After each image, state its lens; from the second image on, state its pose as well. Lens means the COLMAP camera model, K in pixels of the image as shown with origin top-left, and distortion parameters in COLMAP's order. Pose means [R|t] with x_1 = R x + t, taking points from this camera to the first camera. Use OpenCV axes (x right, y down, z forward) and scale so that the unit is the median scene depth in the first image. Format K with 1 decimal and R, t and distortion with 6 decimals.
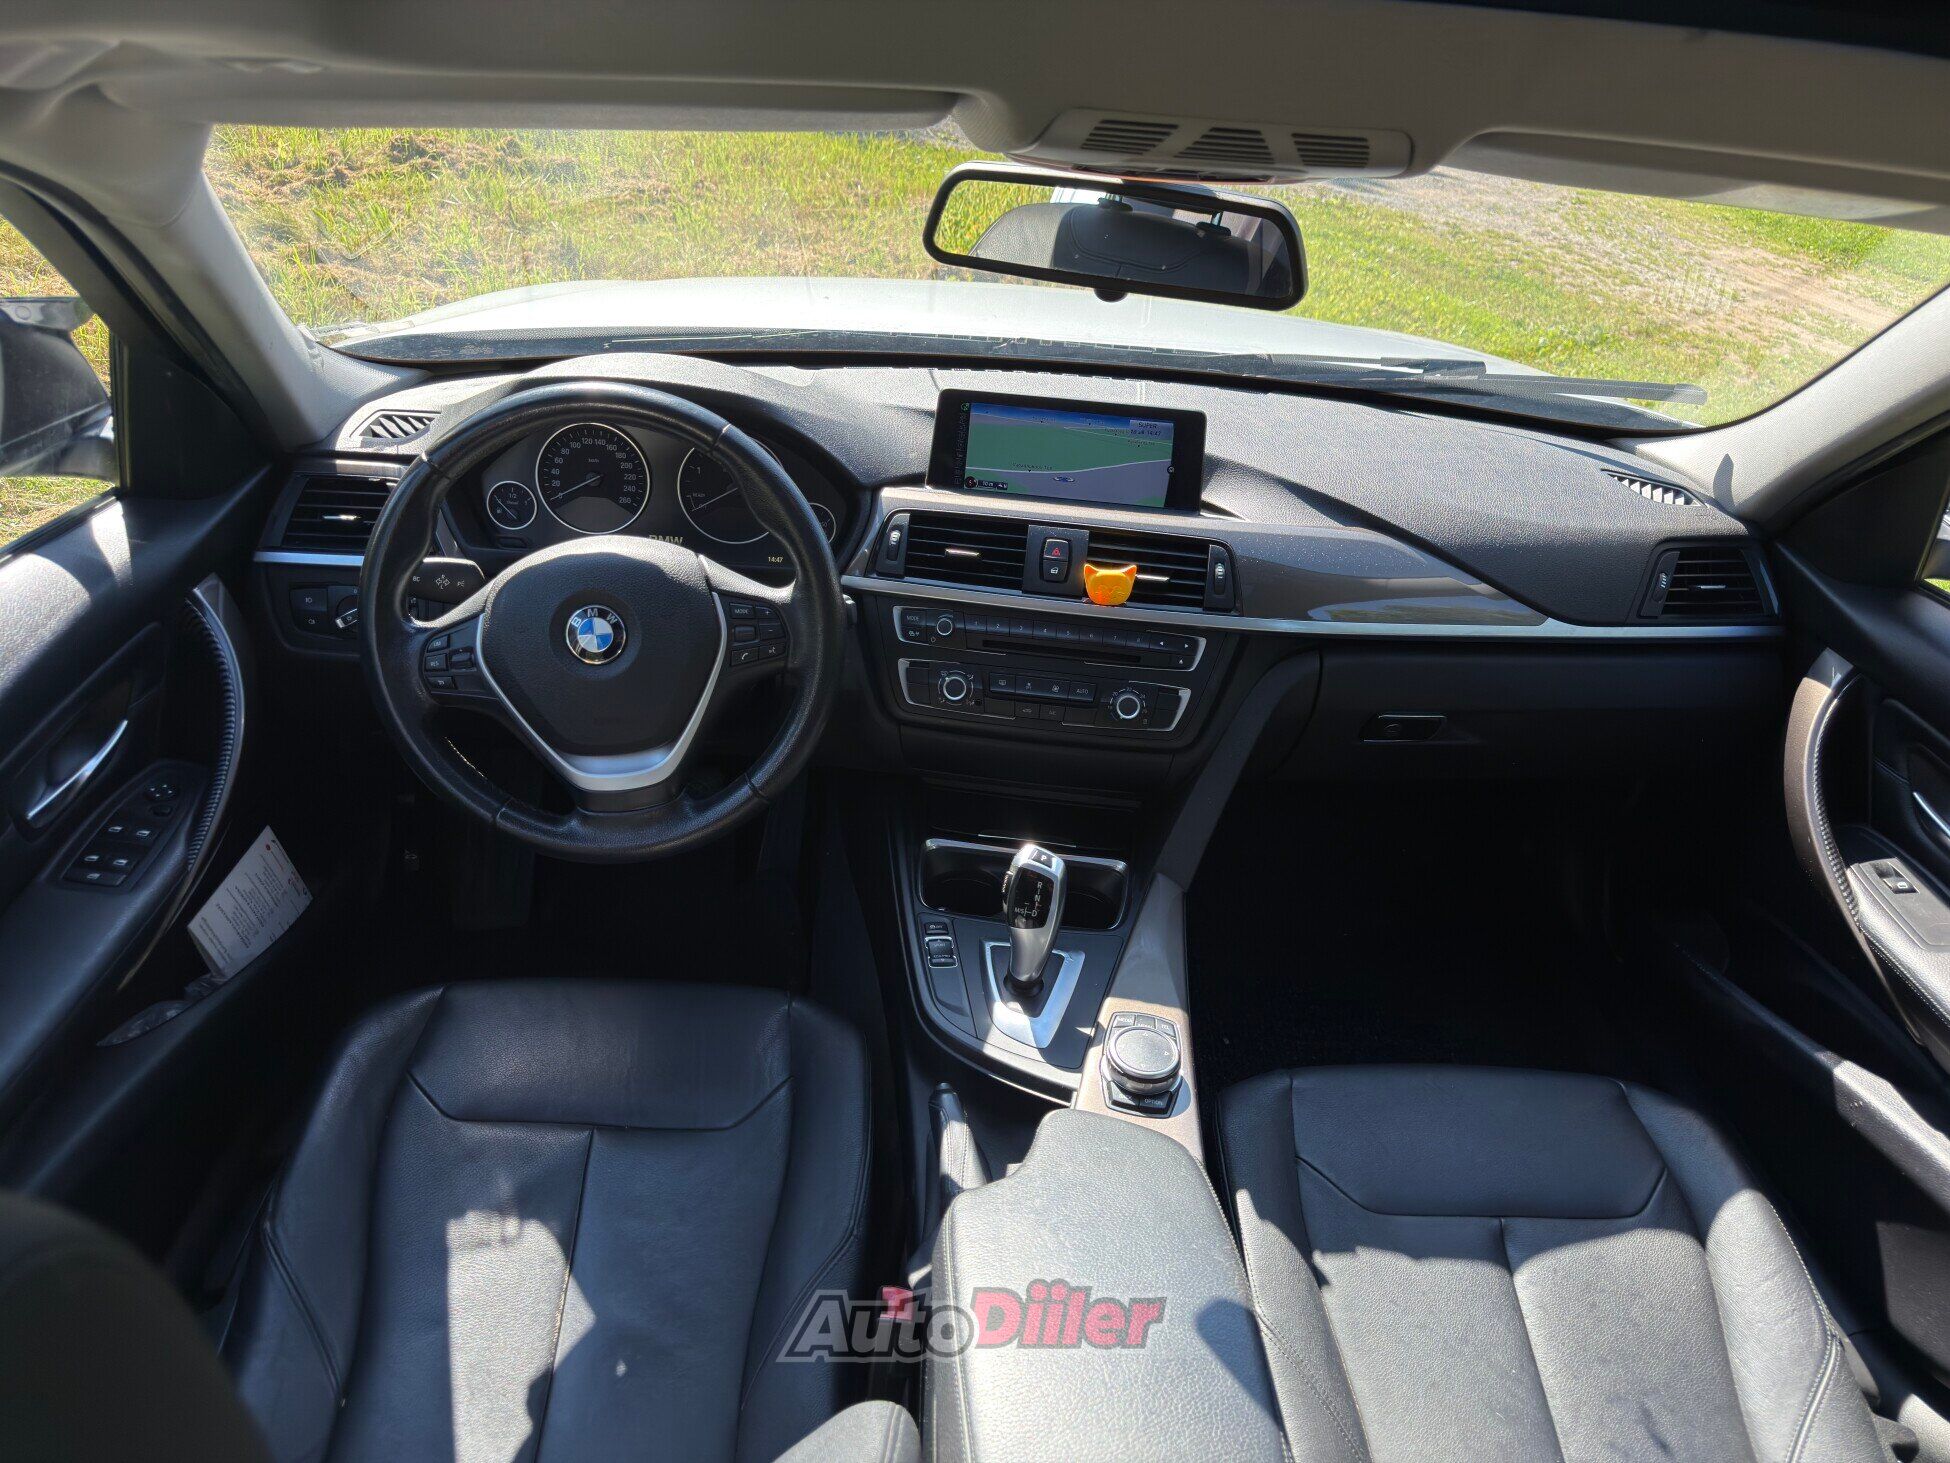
lens RADIAL K [[1360.0, 0, 975.0], [0, 1360.0, 731.5], [0, 0, 1]] dist [0.029613, -0.062370]
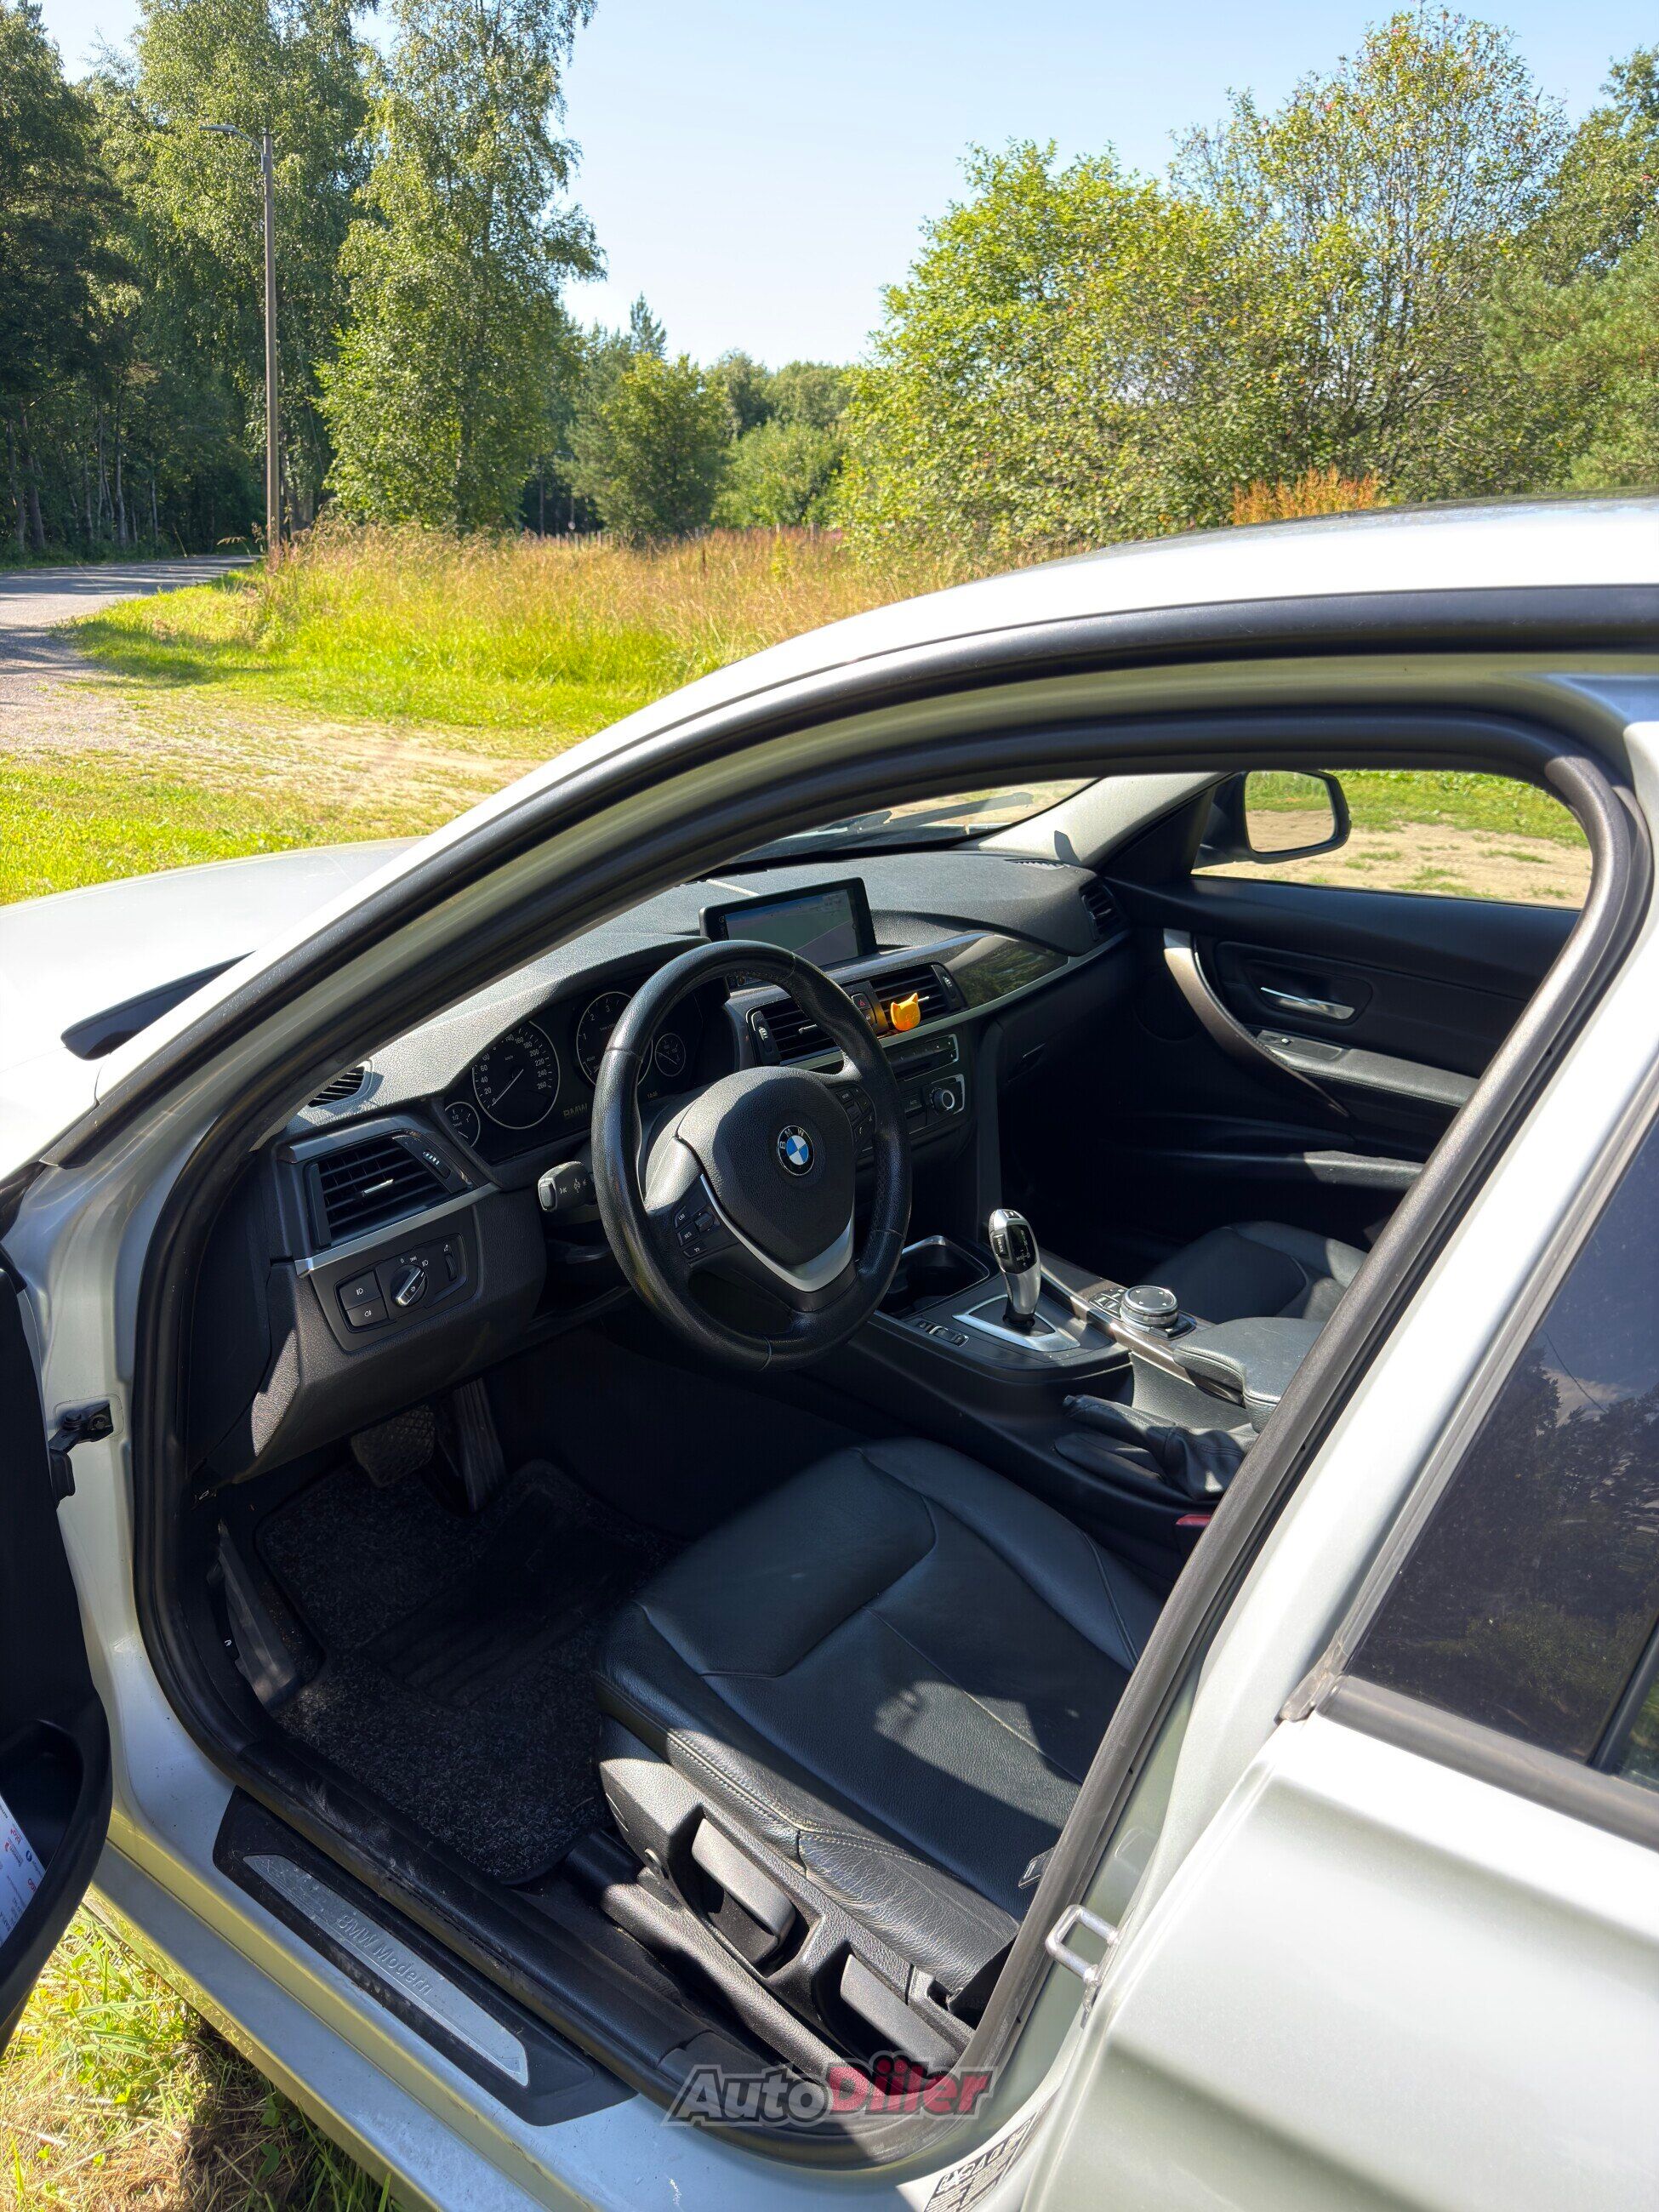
lens RADIAL K [[1542.7, 0, 829.5], [0, 1542.7, 1106.0], [0, 0, 1]] dist [0.029613, -0.062370]
pose [[0.574516, -0.316742, 0.754722, -1.010108], [0.422036, 0.904695, 0.058416, -0.140661], [-0.701296, 0.284959, 0.653439, 0.150784]]
